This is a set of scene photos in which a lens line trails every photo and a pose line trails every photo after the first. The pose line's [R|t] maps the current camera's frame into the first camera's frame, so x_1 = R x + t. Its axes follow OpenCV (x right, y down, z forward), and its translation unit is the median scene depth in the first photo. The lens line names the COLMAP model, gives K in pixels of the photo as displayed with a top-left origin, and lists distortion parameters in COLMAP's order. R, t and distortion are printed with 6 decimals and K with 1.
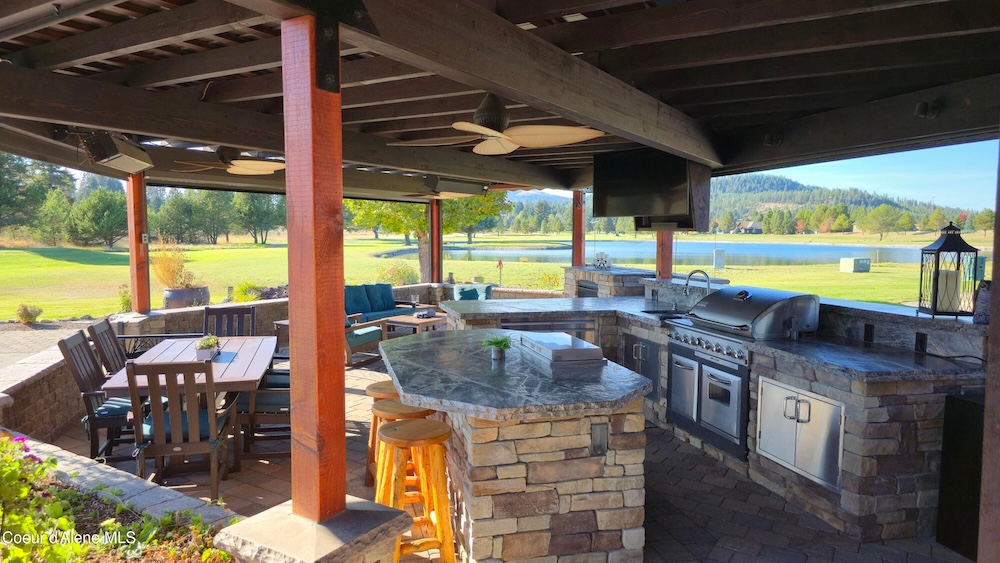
lens RADIAL K [[666.3, 0, 498.4], [0, 666.3, 286.6], [0, 0, 1]] dist [0.001691, -0.002072]
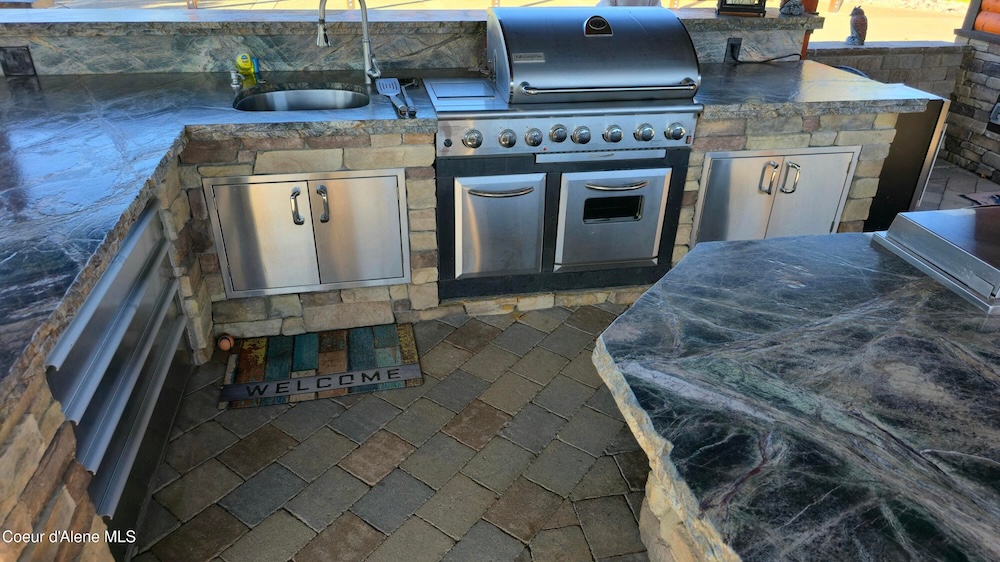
lens RADIAL K [[666.3, 0, 499.4], [0, 666.3, 281.0], [0, 0, 1]] dist [0.001691, -0.002072]
pose [[0.063885, -0.499774, 0.863797, -0.229651], [0.058059, 0.865960, 0.496732, -0.087519], [-0.996267, 0.018417, 0.084338, 1.079271]]
